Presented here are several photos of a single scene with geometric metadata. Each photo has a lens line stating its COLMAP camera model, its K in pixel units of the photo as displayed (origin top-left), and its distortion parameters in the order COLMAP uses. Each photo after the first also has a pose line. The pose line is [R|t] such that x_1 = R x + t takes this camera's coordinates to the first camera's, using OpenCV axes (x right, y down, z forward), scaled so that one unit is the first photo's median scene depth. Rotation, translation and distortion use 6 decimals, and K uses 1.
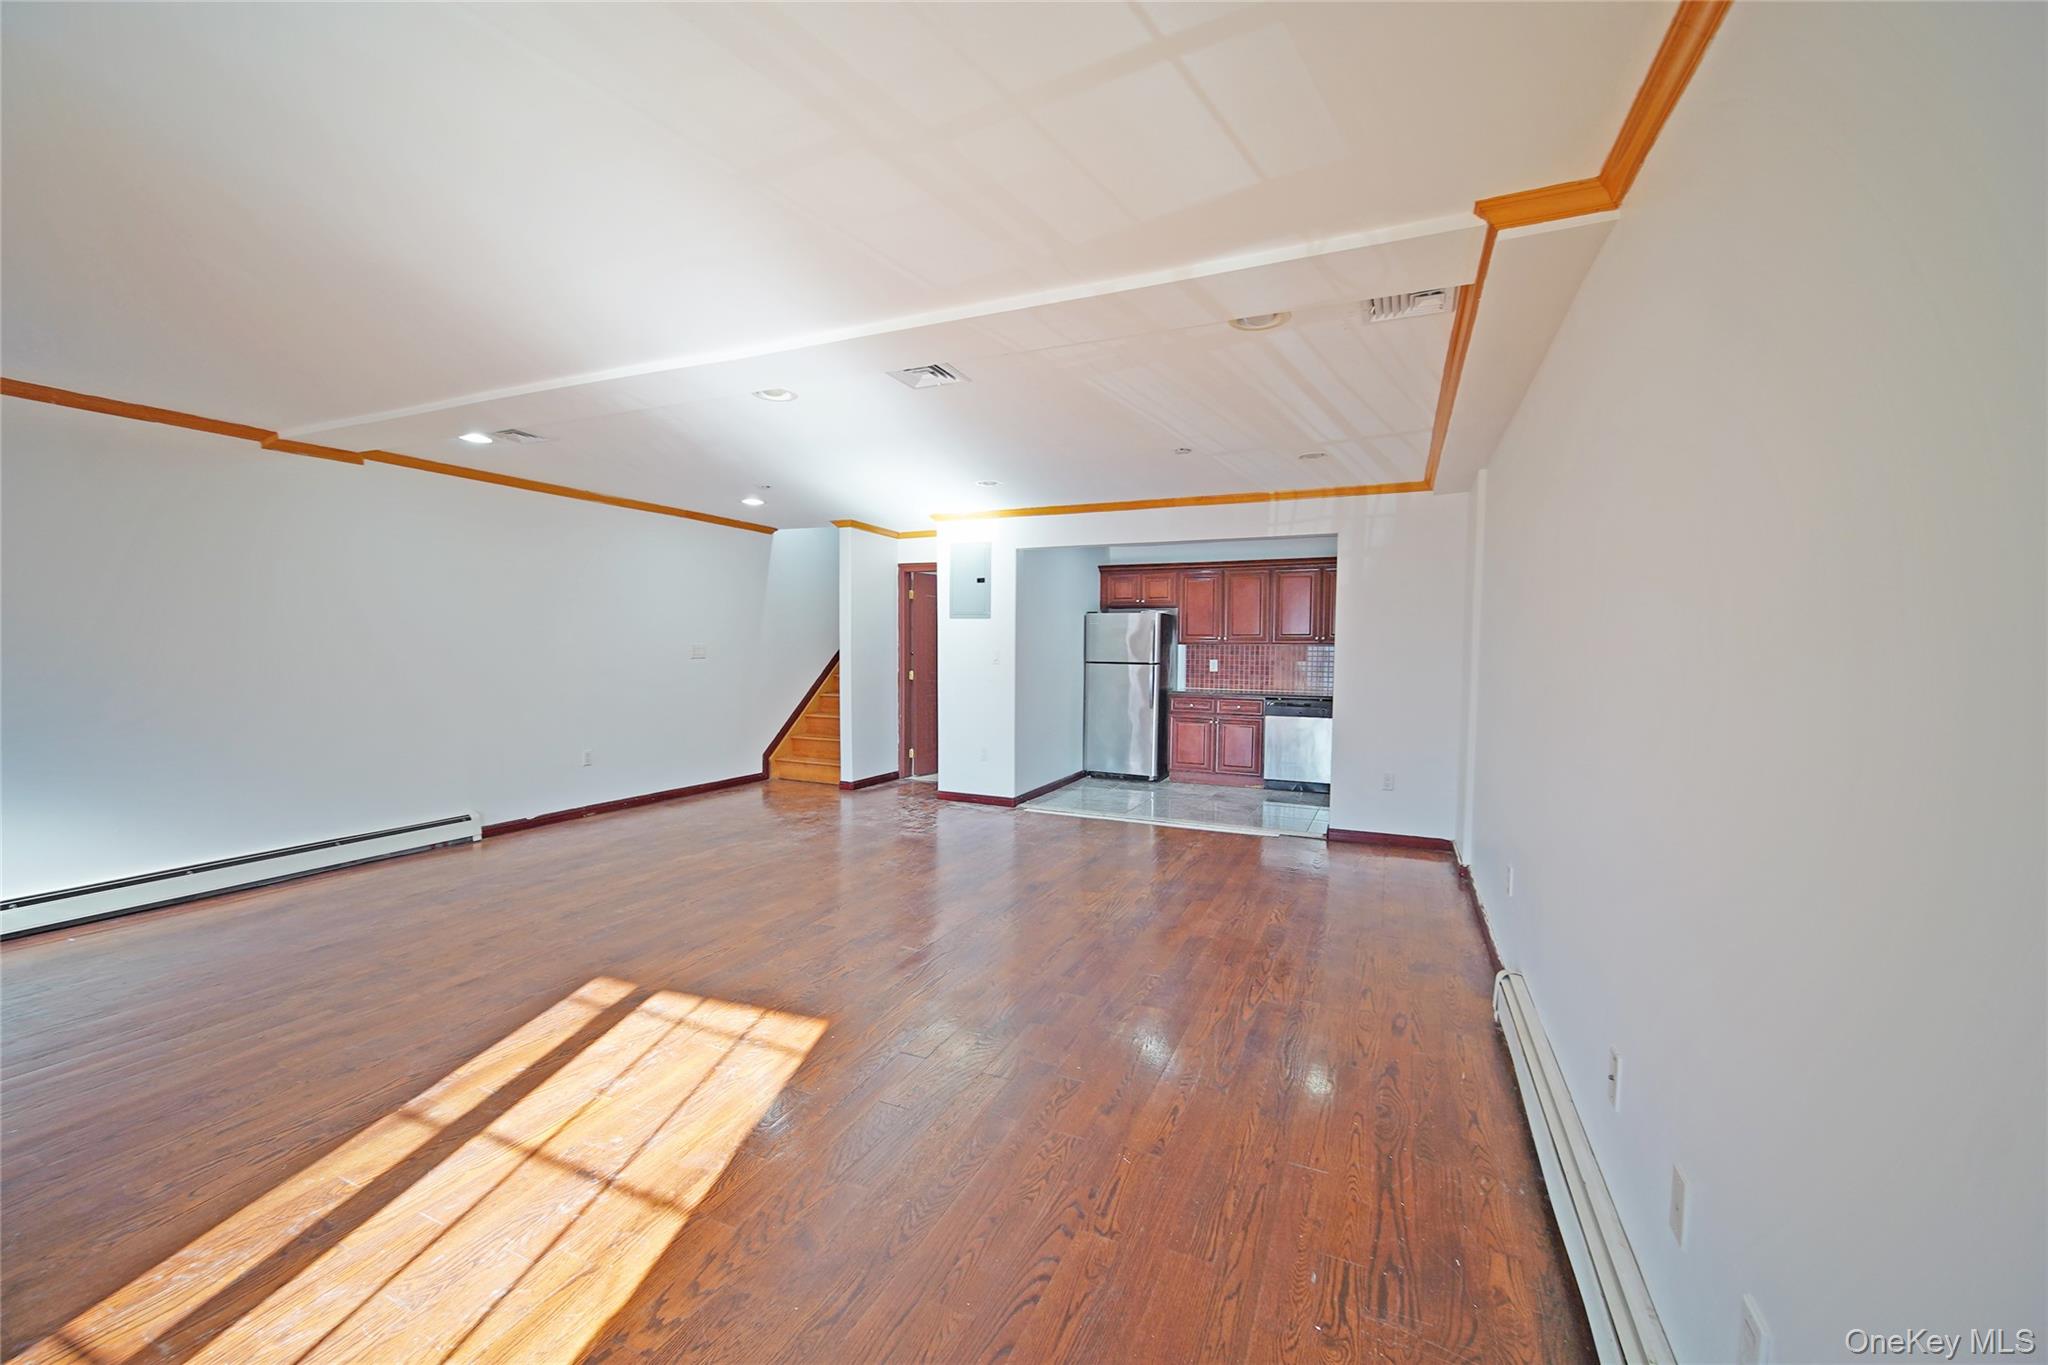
lens RADIAL K [[799.2, 0, 1034.0], [0, 799.2, 659.6], [0, 0, 1]] dist [-0.000470, -0.000051]
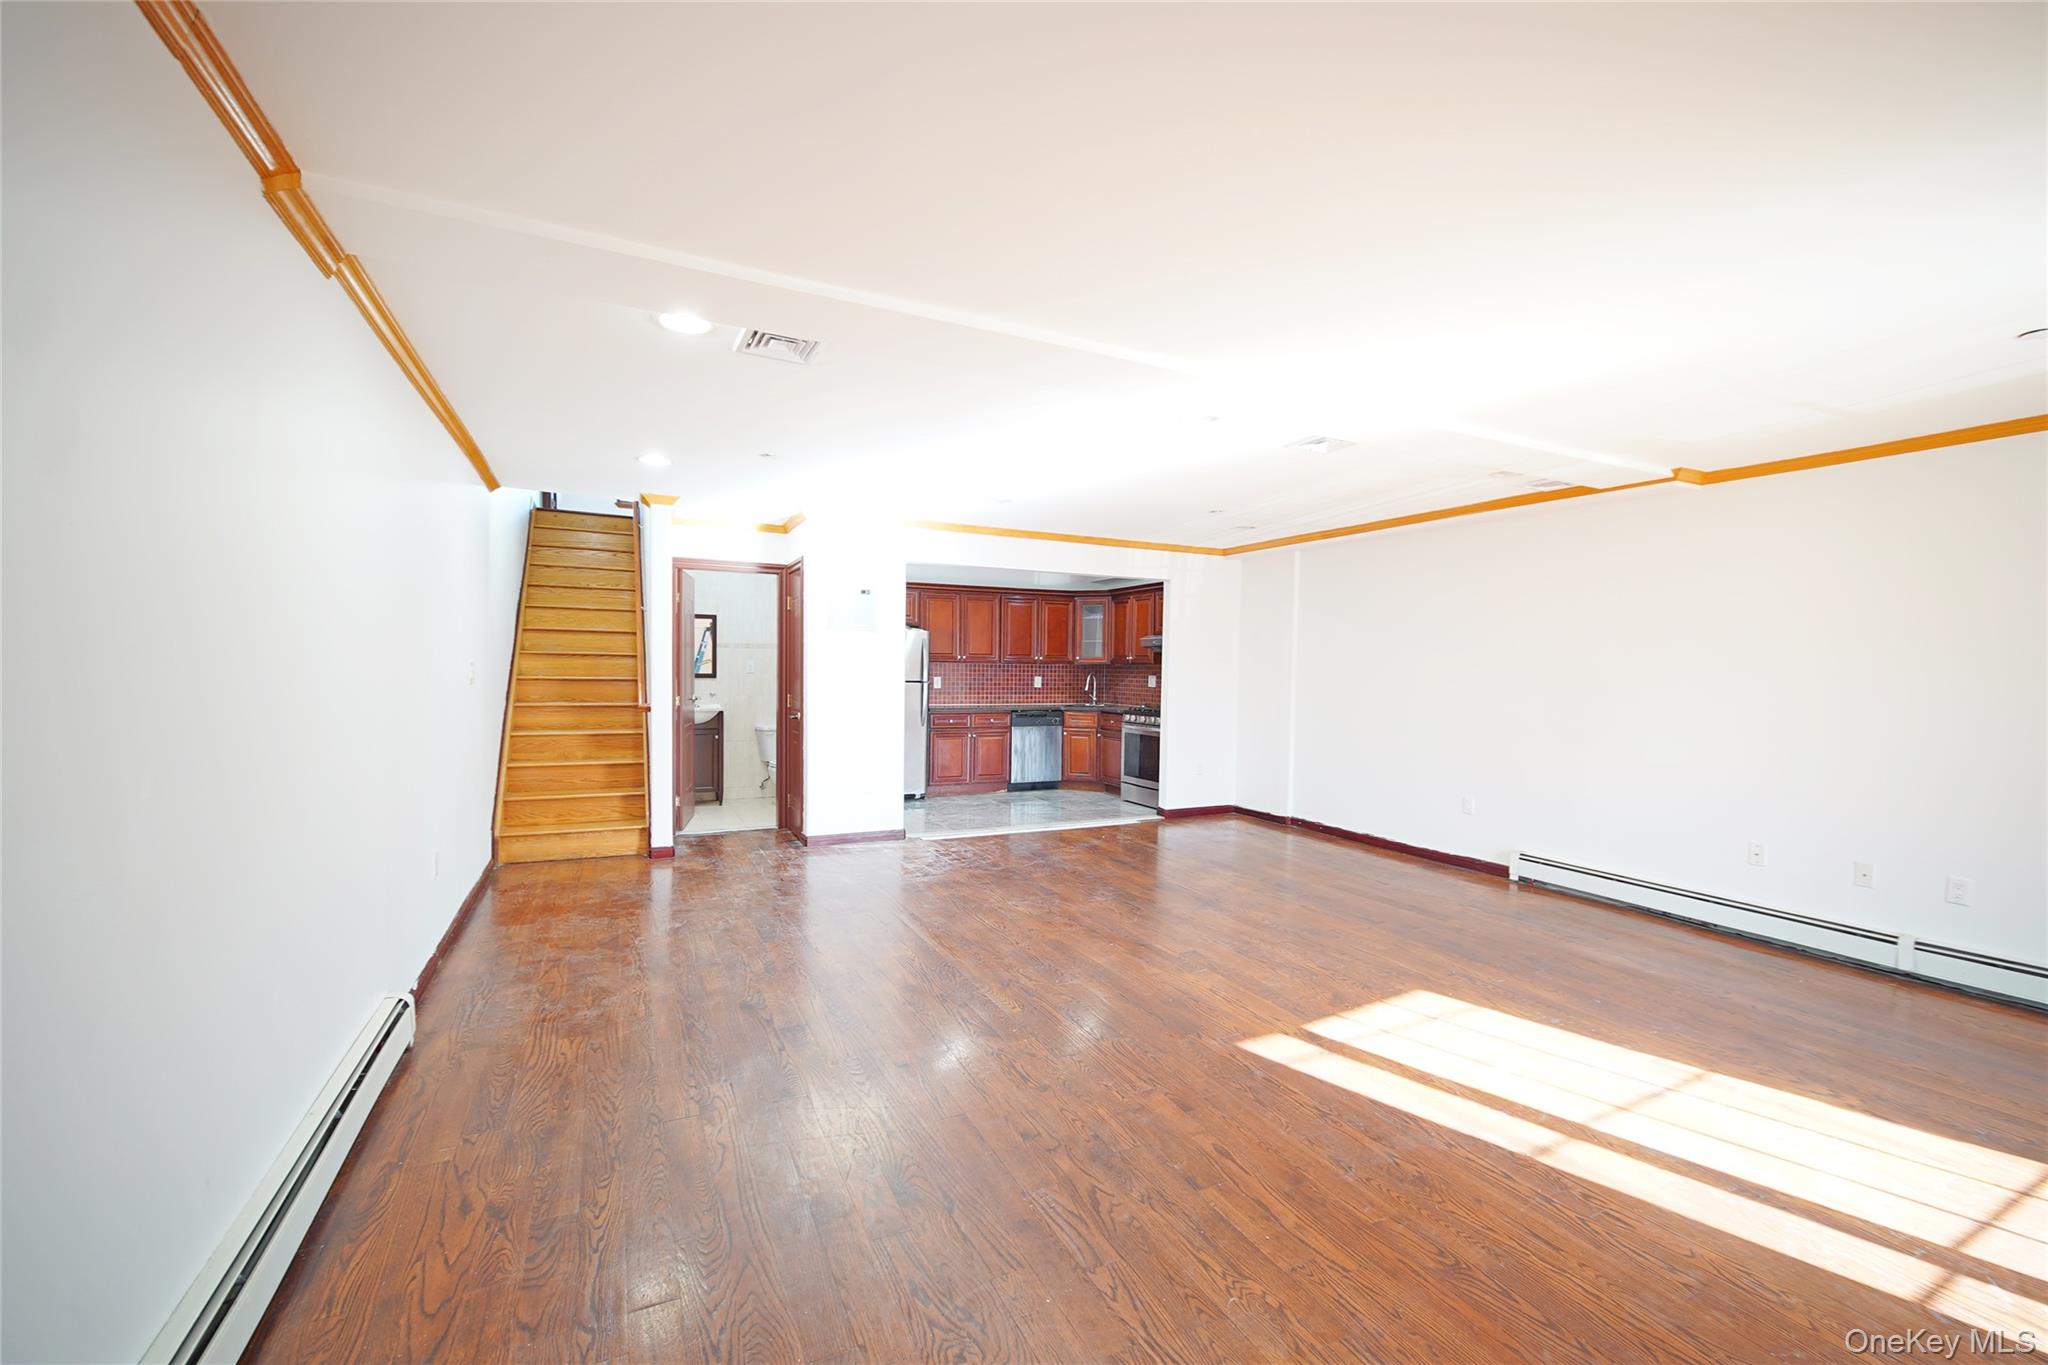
lens RADIAL K [[818.0, 0, 1024.0], [0, 818.0, 682.5], [0, 0, 1]] dist [-0.001436, -0.000011]
pose [[0.641023, -0.013547, 0.767402, -1.104211], [0.002418, 0.999875, 0.015631, -0.019925], [-0.767518, -0.008164, 0.640975, 0.472364]]
